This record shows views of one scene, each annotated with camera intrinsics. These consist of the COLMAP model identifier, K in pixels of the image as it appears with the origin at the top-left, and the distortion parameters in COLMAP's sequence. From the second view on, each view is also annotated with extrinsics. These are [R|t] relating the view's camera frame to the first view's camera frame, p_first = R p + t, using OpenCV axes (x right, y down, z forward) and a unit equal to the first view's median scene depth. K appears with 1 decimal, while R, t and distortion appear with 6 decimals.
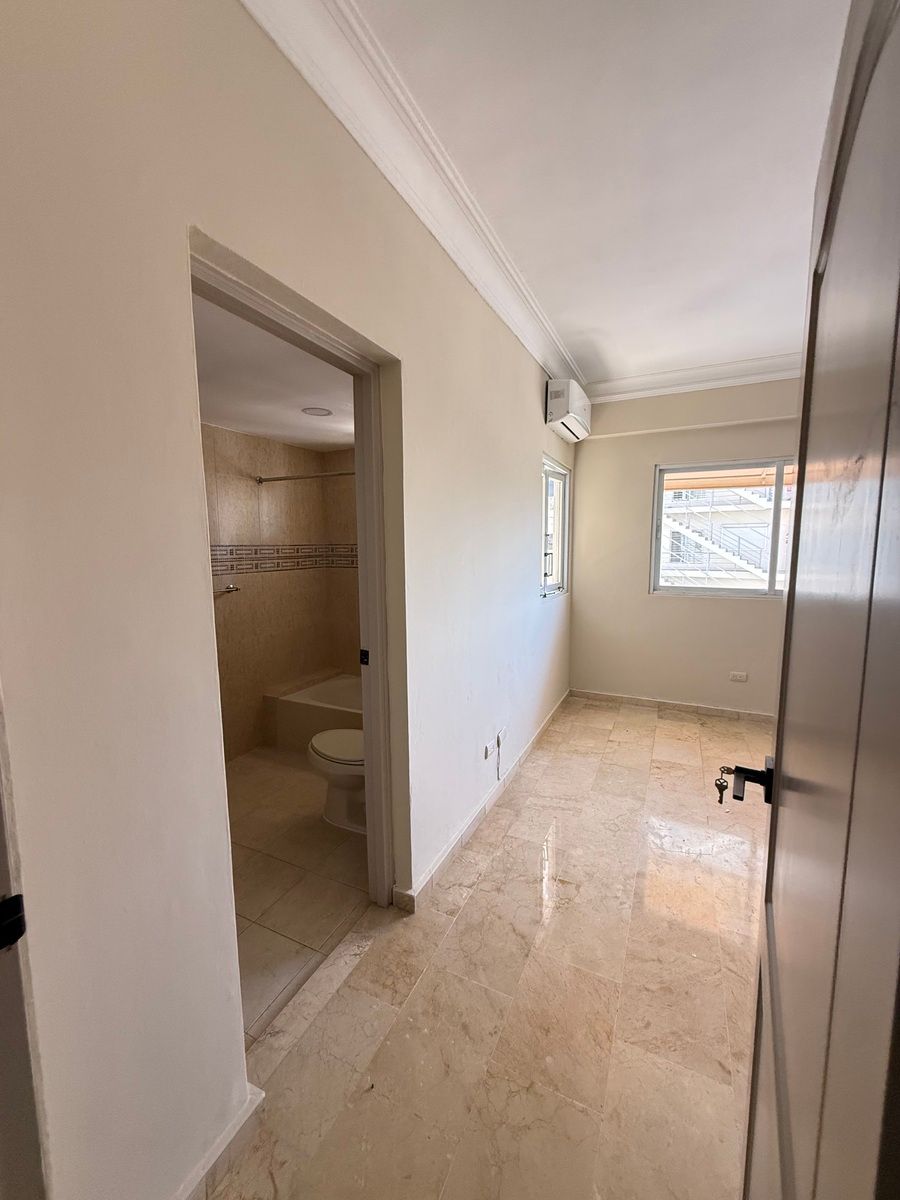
lens RADIAL K [[481.8, 0, 449.3], [0, 481.8, 604.1], [0, 0, 1]] dist [0.003730, -0.000630]
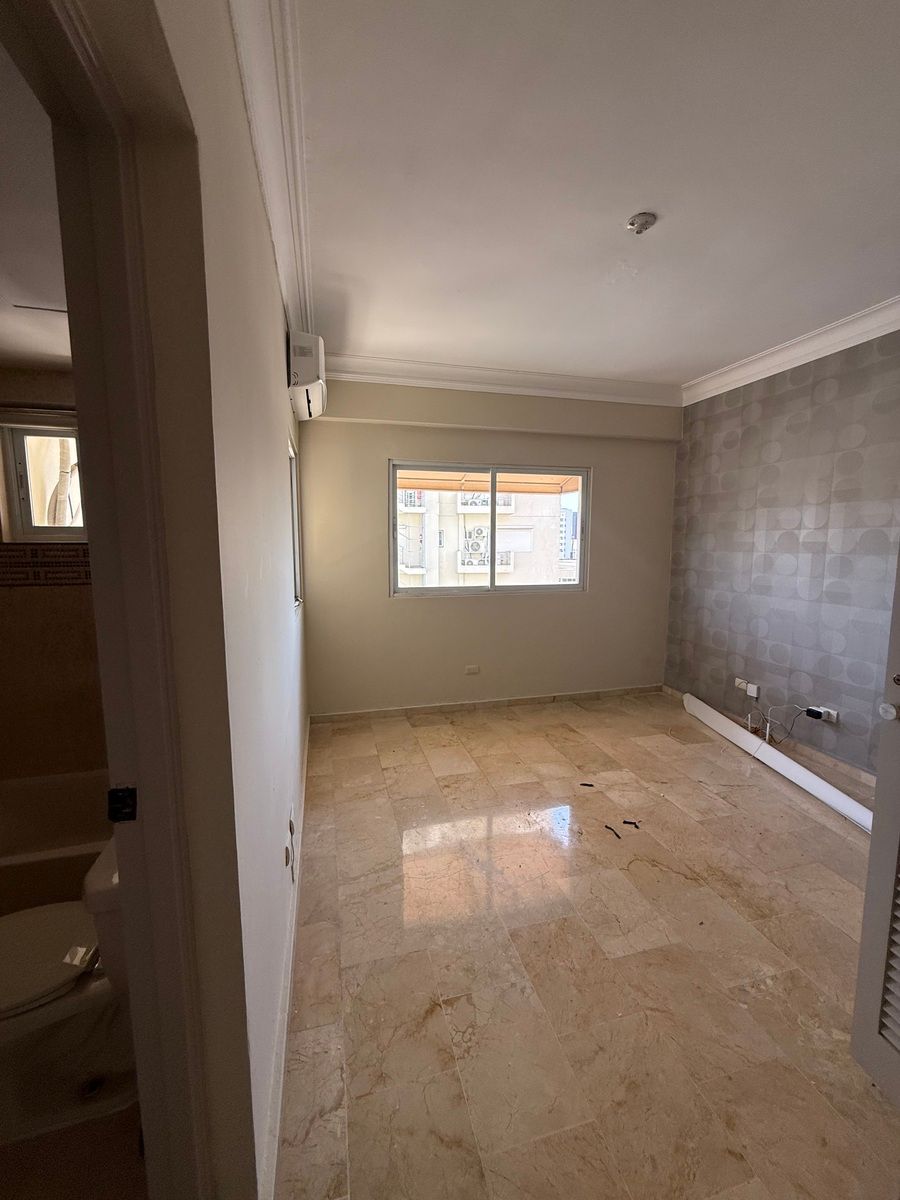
lens RADIAL K [[481.8, 0, 454.0], [0, 481.8, 599.6], [0, 0, 1]] dist [0.003730, -0.000630]
pose [[0.756621, -0.071400, 0.649944, -0.109175], [0.074037, 0.996982, 0.023334, -0.031452], [-0.649649, 0.030465, 0.759624, 0.229206]]
